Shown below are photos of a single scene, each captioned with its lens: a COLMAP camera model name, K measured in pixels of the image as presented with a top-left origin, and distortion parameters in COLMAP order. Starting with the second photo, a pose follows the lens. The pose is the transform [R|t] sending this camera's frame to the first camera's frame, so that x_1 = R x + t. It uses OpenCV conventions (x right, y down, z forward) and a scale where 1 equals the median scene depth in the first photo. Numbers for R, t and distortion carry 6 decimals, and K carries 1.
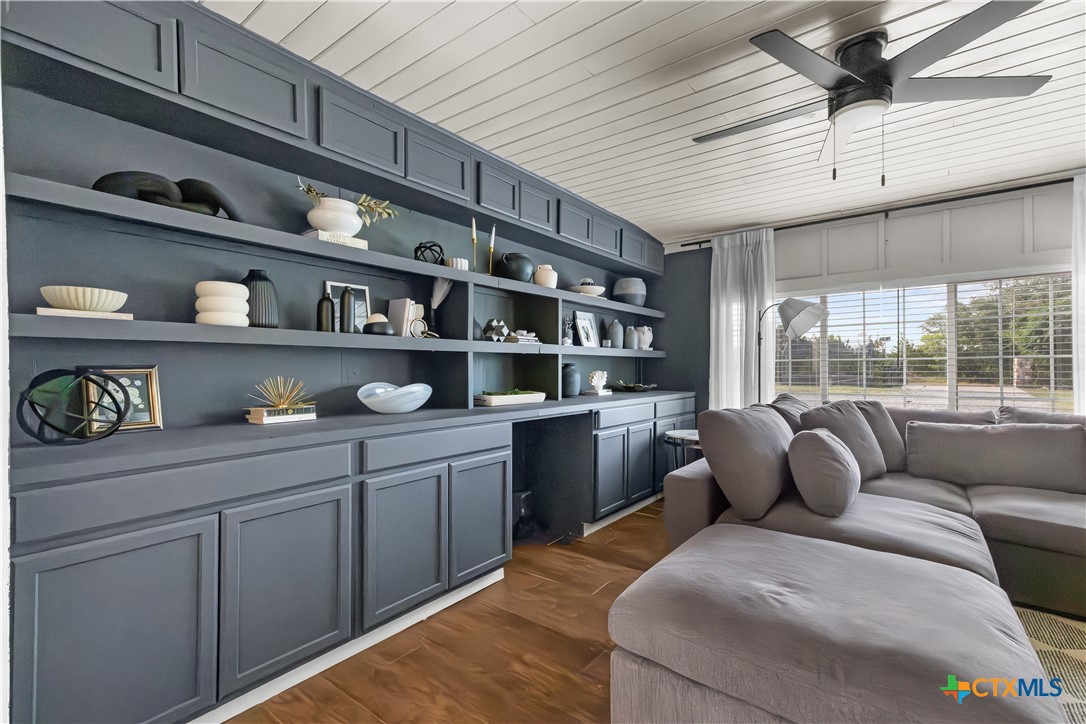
lens RADIAL K [[492.1, 0, 543.7], [0, 492.1, 365.7], [0, 0, 1]] dist [0.034716, -0.001812]
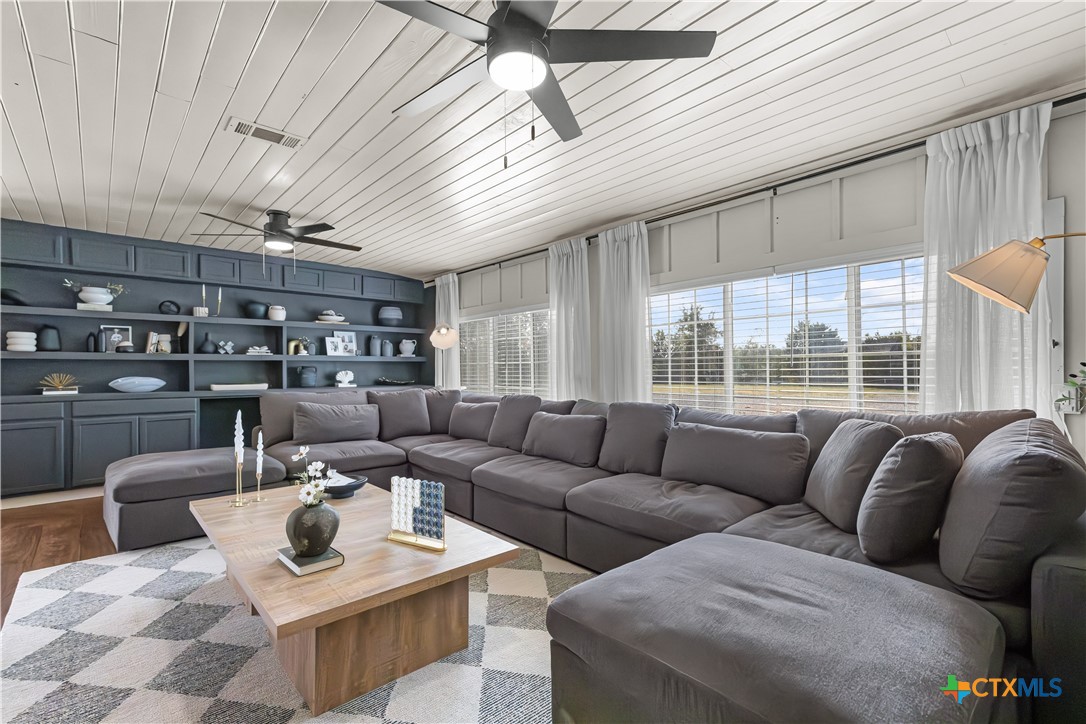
lens RADIAL K [[492.1, 0, 541.1], [0, 492.1, 366.8], [0, 0, 1]] dist [0.034716, -0.001812]
pose [[0.979976, -0.002131, -0.199102, 1.206642], [0.002238, 0.999997, 0.000315, -0.001212], [0.199101, -0.000754, 0.979979, -0.450605]]
